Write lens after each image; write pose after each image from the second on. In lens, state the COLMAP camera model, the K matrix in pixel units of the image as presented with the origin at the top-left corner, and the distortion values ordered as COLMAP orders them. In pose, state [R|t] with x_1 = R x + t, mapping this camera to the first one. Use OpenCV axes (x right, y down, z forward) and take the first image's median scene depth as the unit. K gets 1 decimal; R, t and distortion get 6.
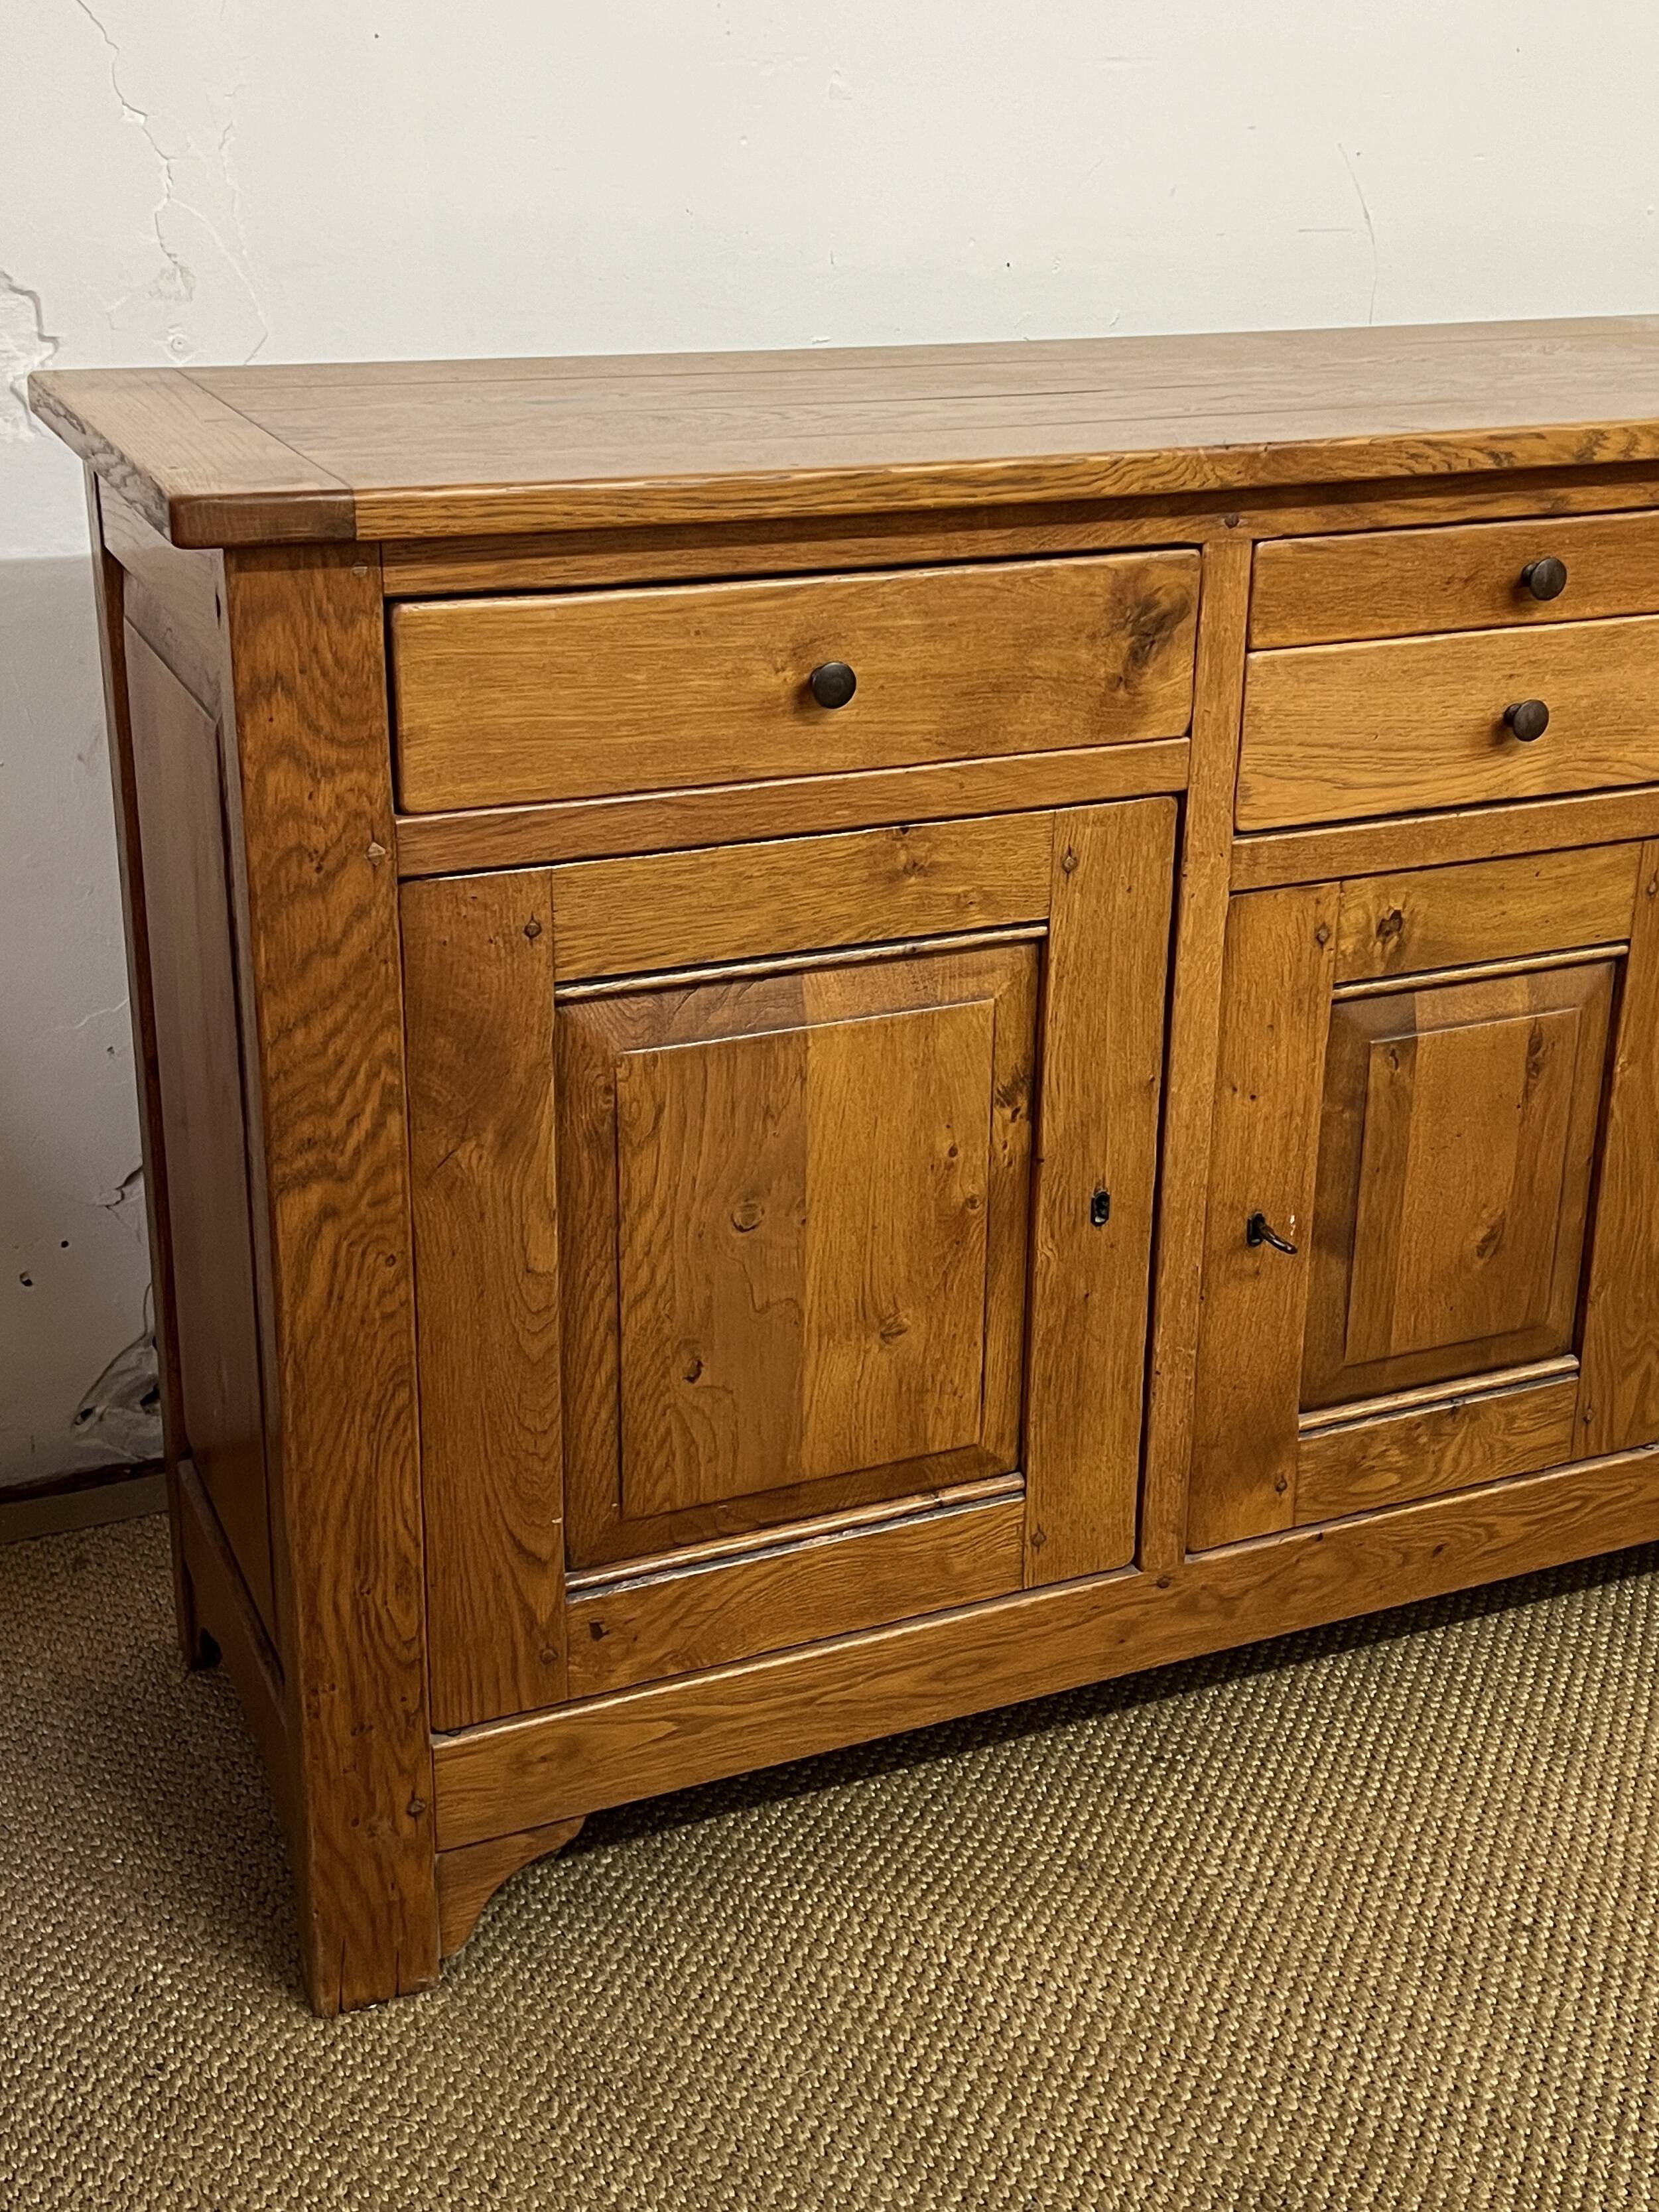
lens RADIAL K [[2678.2, 0, 893.4], [0, 2678.2, 975.0], [0, 0, 1]] dist [0.238275, -0.786952]
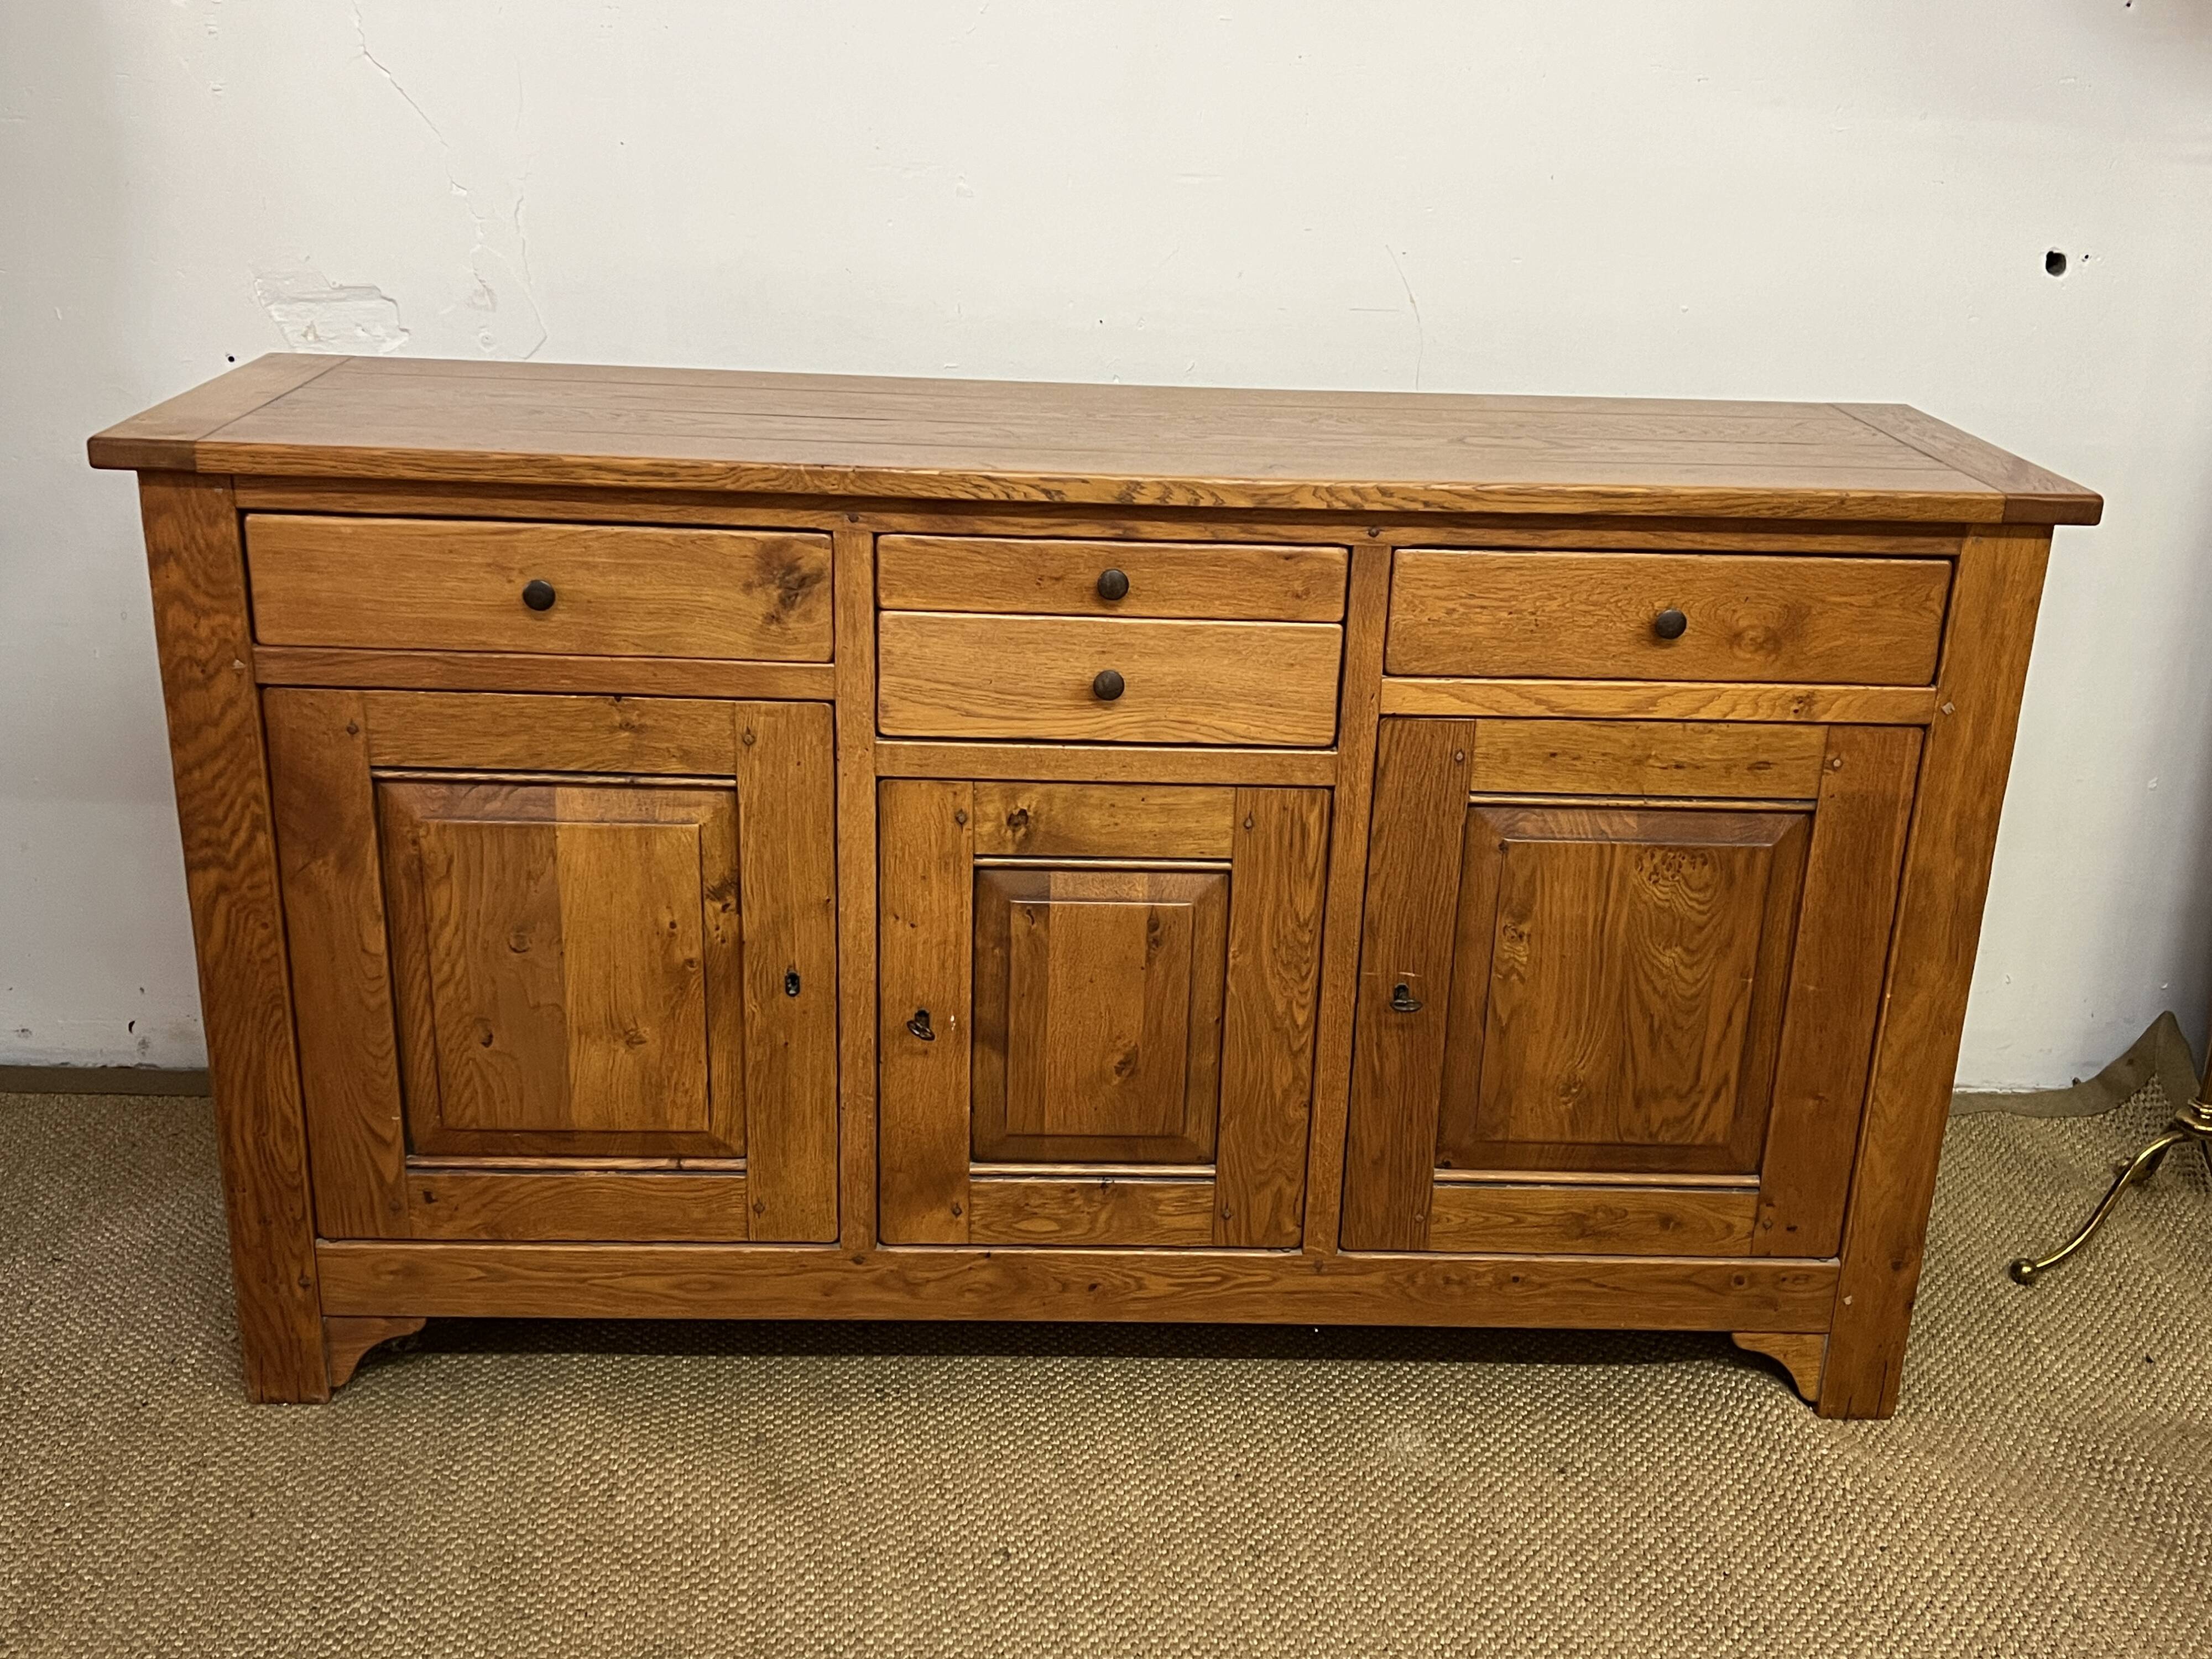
lens RADIAL K [[2217.5, 0, 1129.9], [0, 2217.5, 836.2], [0, 0, 1]] dist [0.202685, -0.526820]
pose [[0.923868, 0.145119, -0.354130, 0.697637], [-0.146967, 0.988900, 0.021827, -0.046726], [0.353367, 0.031880, 0.934942, -0.056567]]
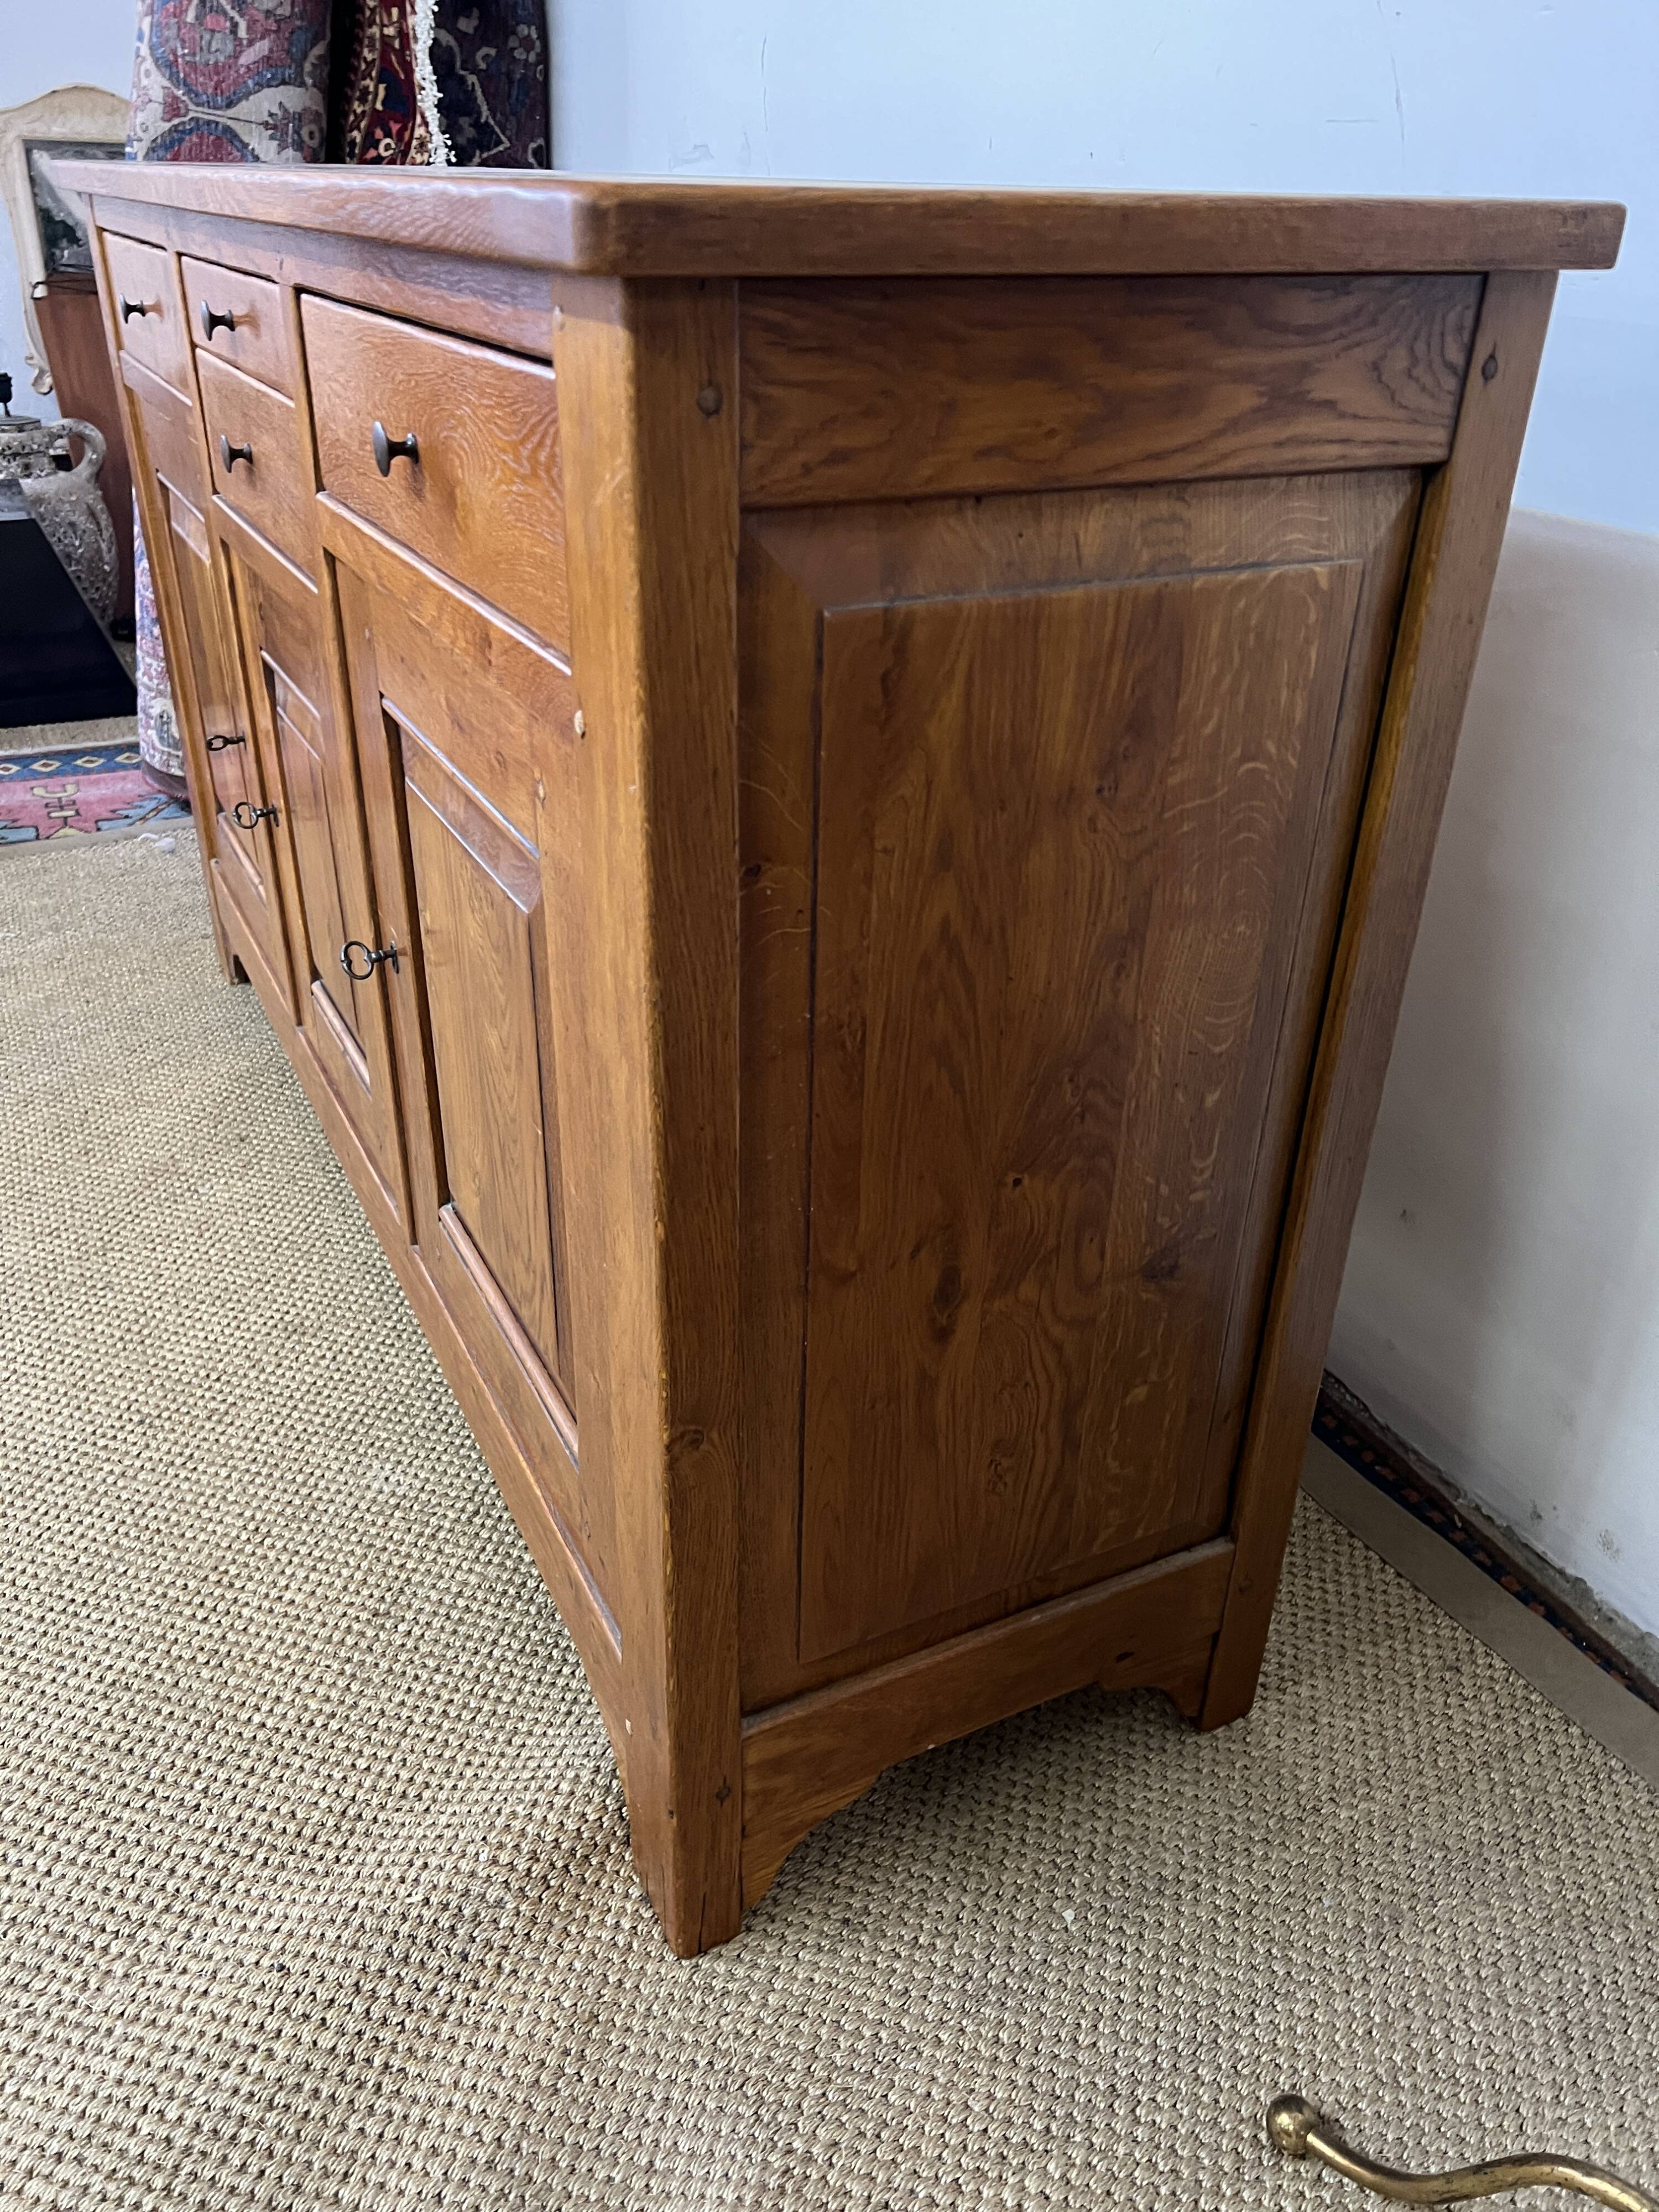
lens RADIAL K [[1659.2, 0, 832.5], [0, 1659.2, 1127.4], [0, 0, 1]] dist [0.134644, -0.261080]
pose [[0.044045, 0.476243, -0.878210, 1.097003], [-0.361000, 0.827252, 0.430504, -0.279814], [0.931525, 0.298072, 0.208360, 1.264118]]
